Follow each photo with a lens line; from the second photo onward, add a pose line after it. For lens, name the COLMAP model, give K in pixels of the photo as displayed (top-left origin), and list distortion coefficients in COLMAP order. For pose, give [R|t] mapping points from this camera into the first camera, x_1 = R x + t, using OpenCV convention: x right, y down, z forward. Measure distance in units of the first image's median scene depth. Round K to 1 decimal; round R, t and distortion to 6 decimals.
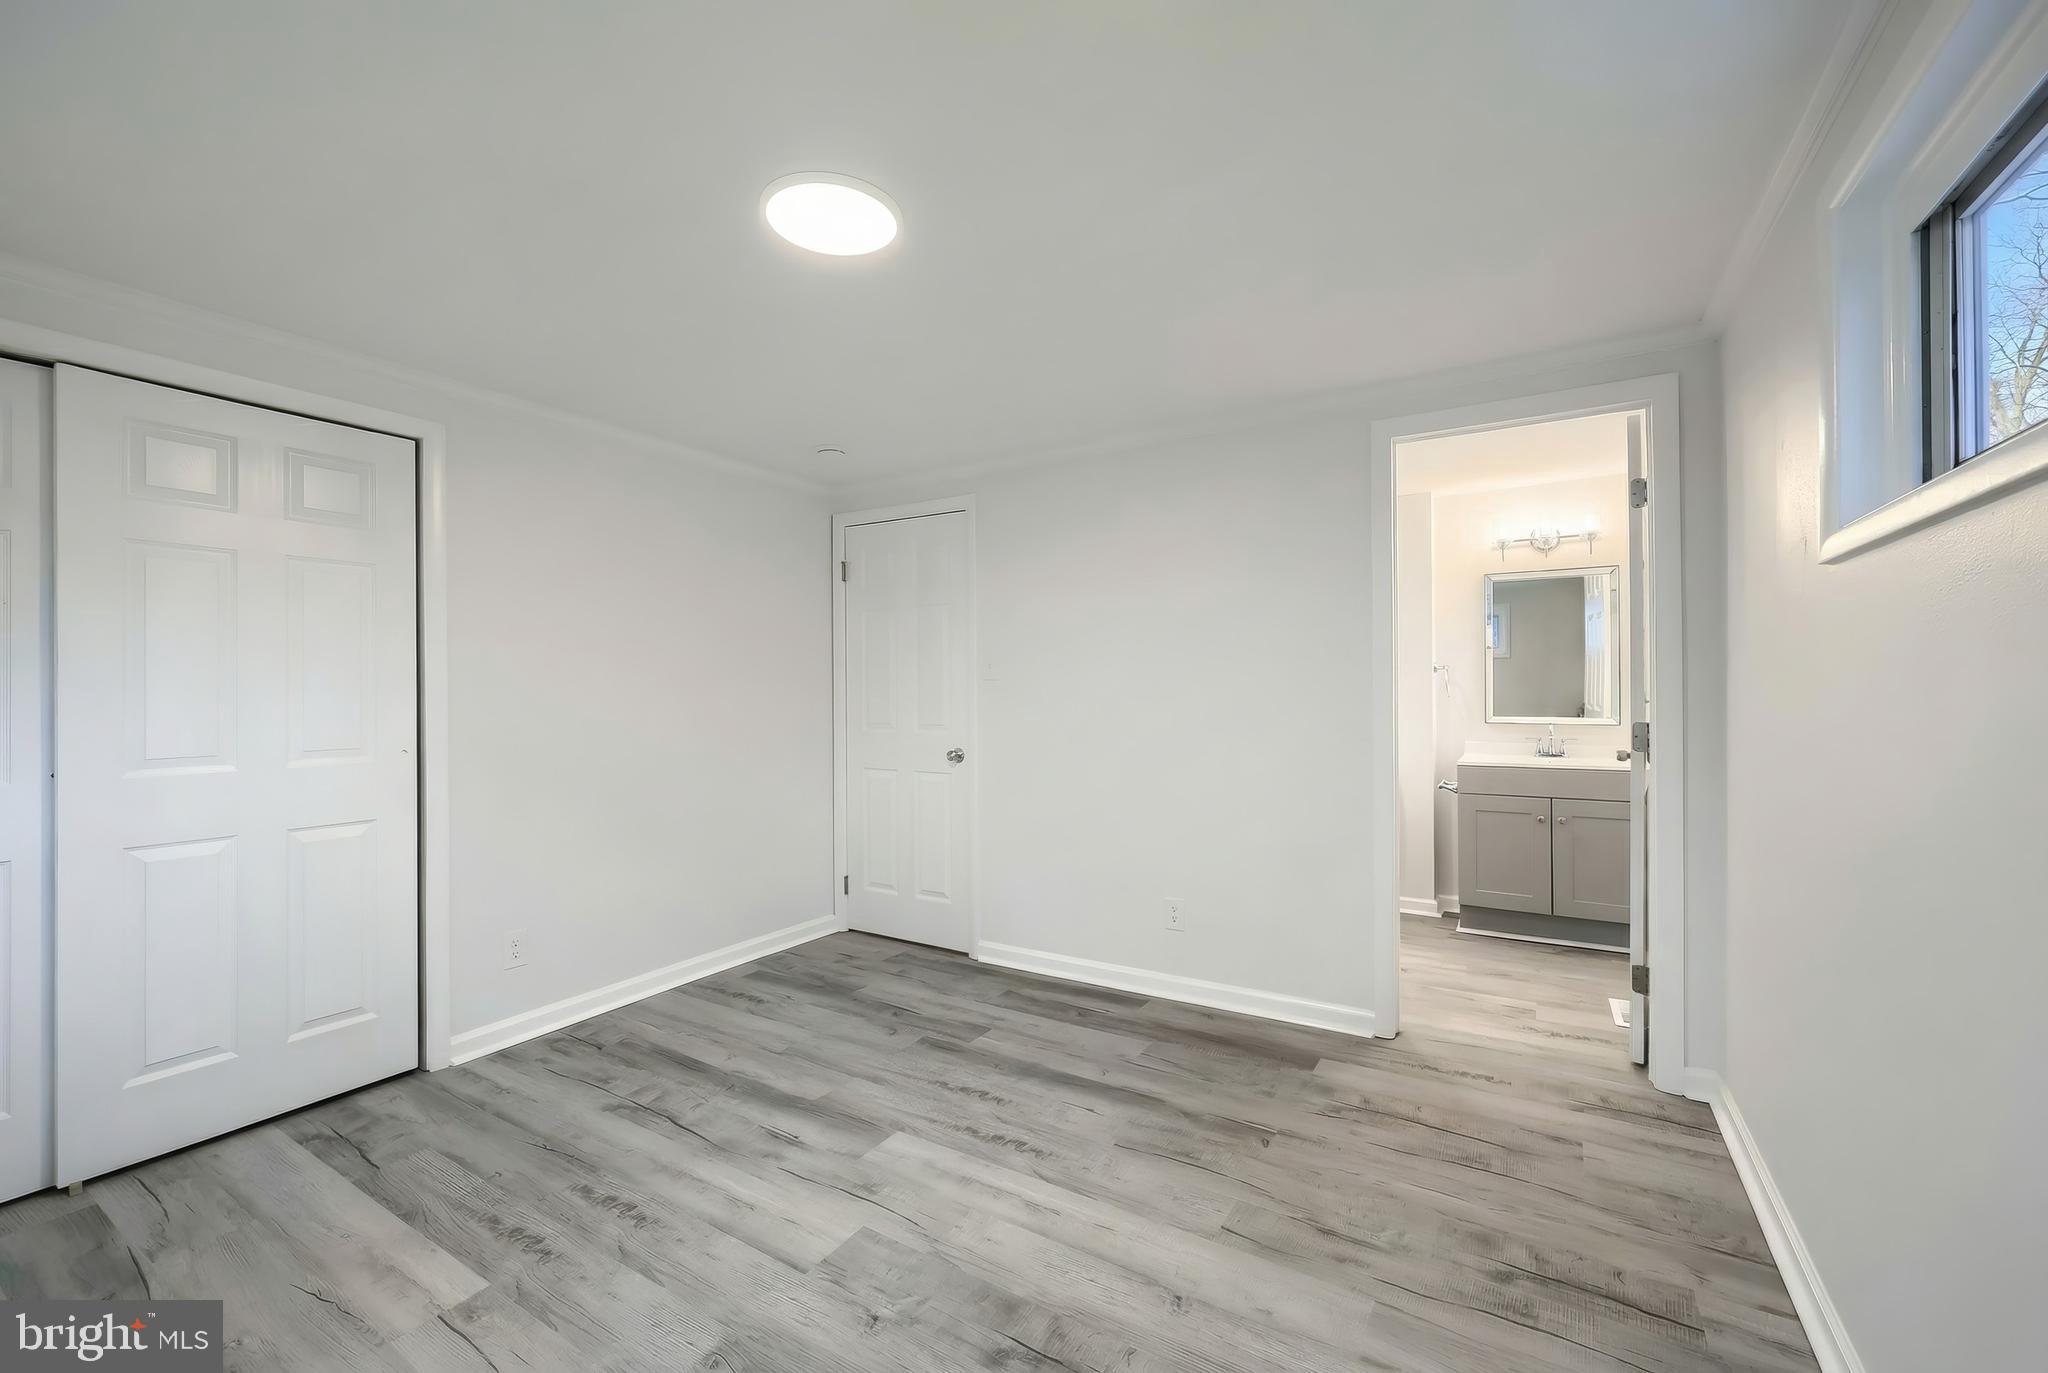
lens RADIAL K [[859.7, 0, 1024.0], [0, 859.7, 686.5], [0, 0, 1]] dist [0.002064, -0.000051]
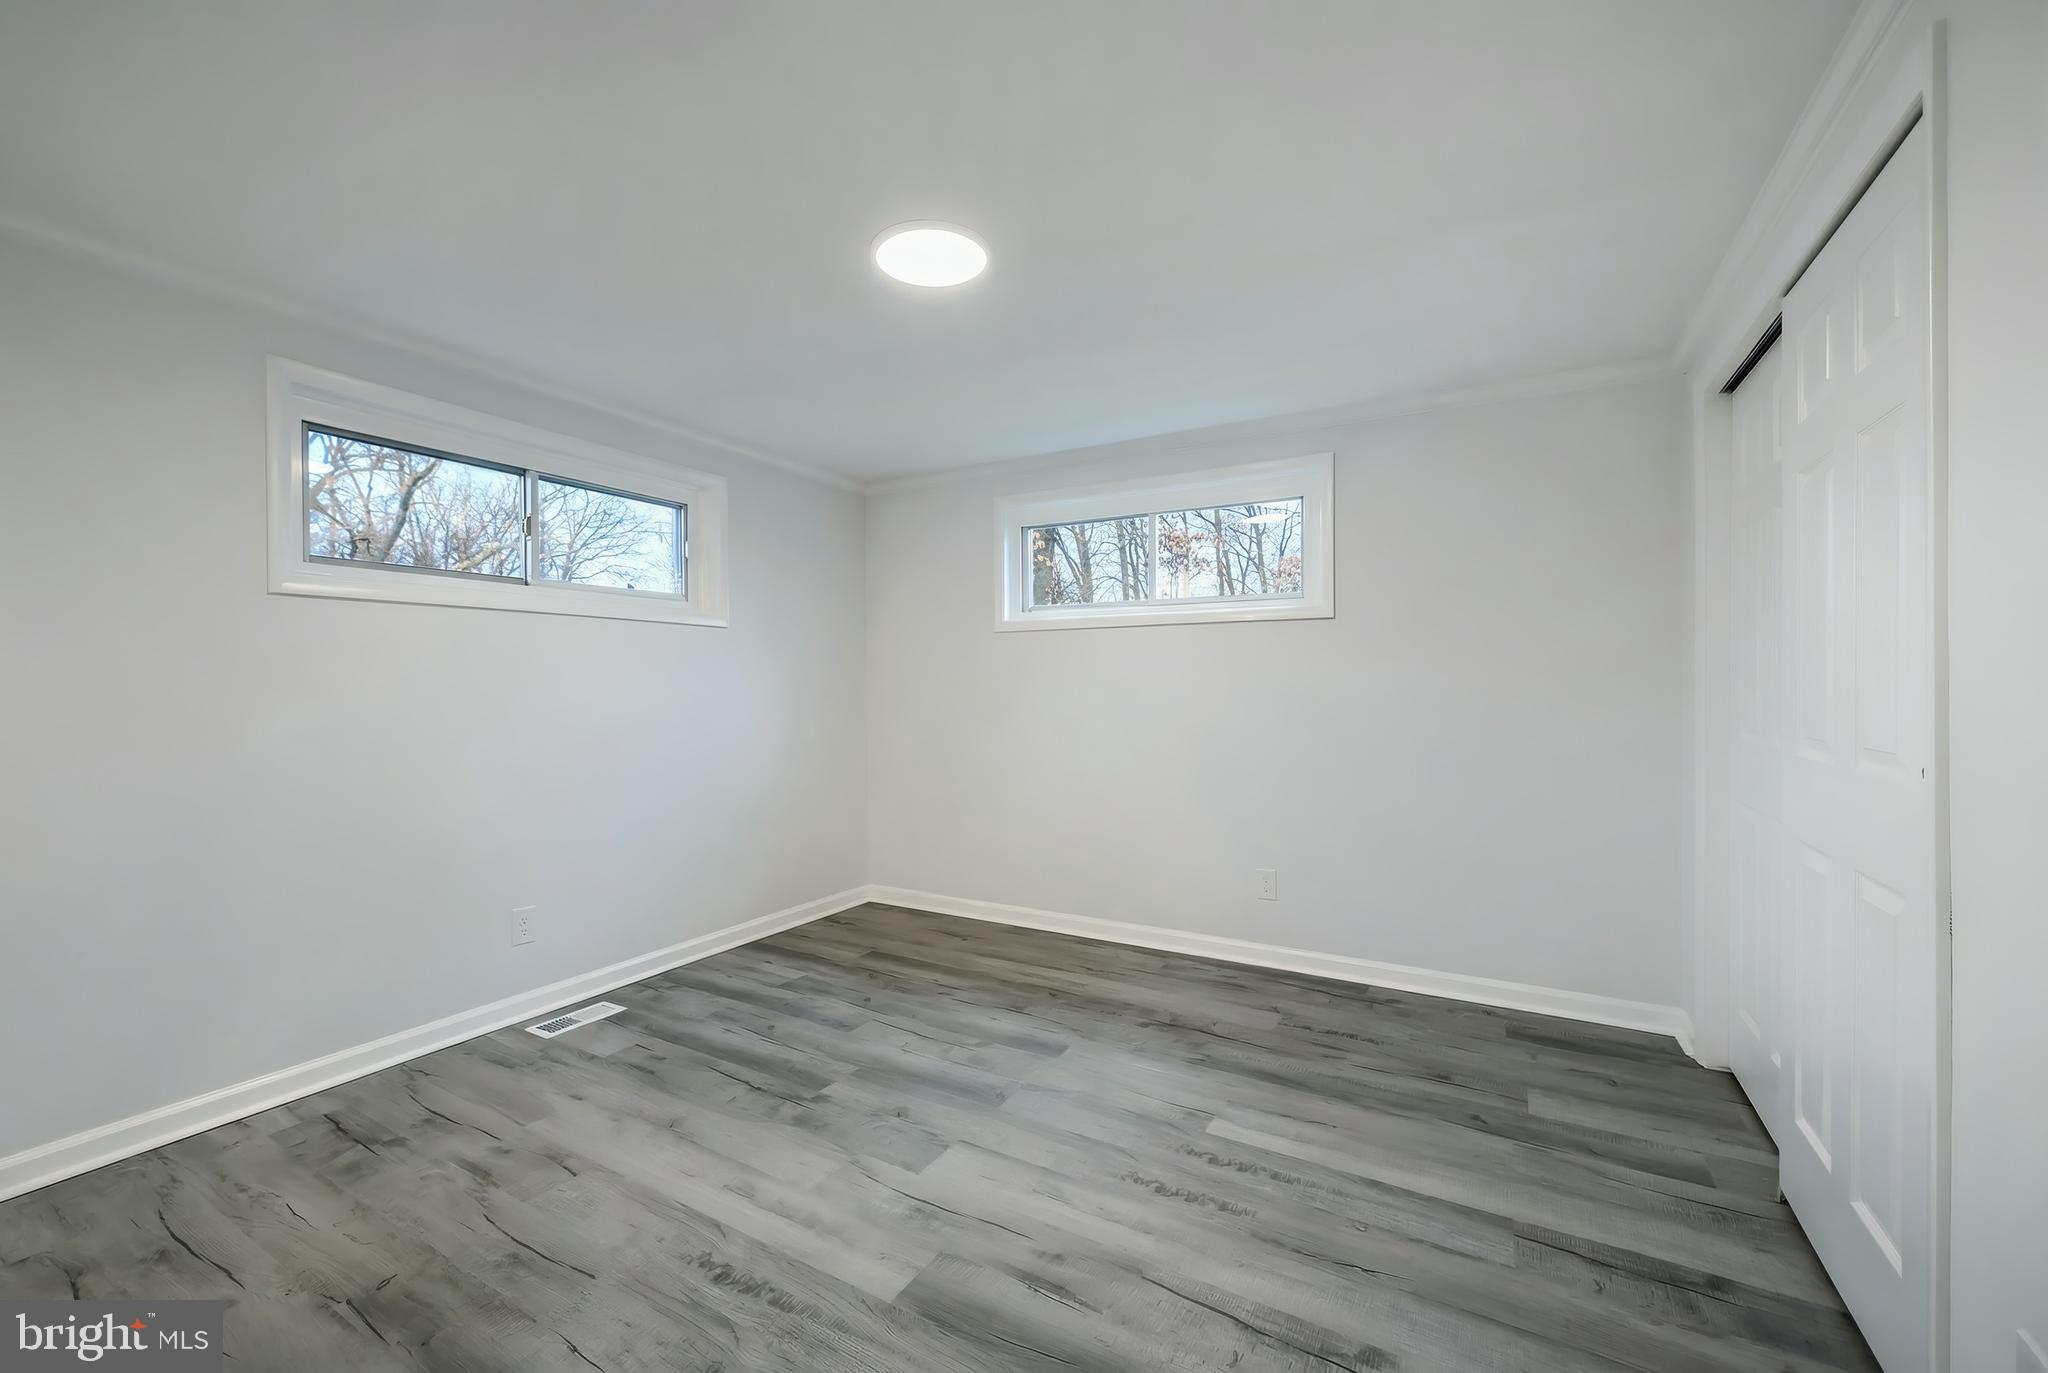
lens RADIAL K [[859.7, 0, 1024.0], [0, 859.7, 686.5], [0, 0, 1]] dist [0.002064, -0.000051]
pose [[-0.999478, 0.006921, -0.031553, -0.273716], [0.006786, 0.999967, 0.004404, 0.025679], [0.031583, 0.004188, -0.999492, 1.960080]]
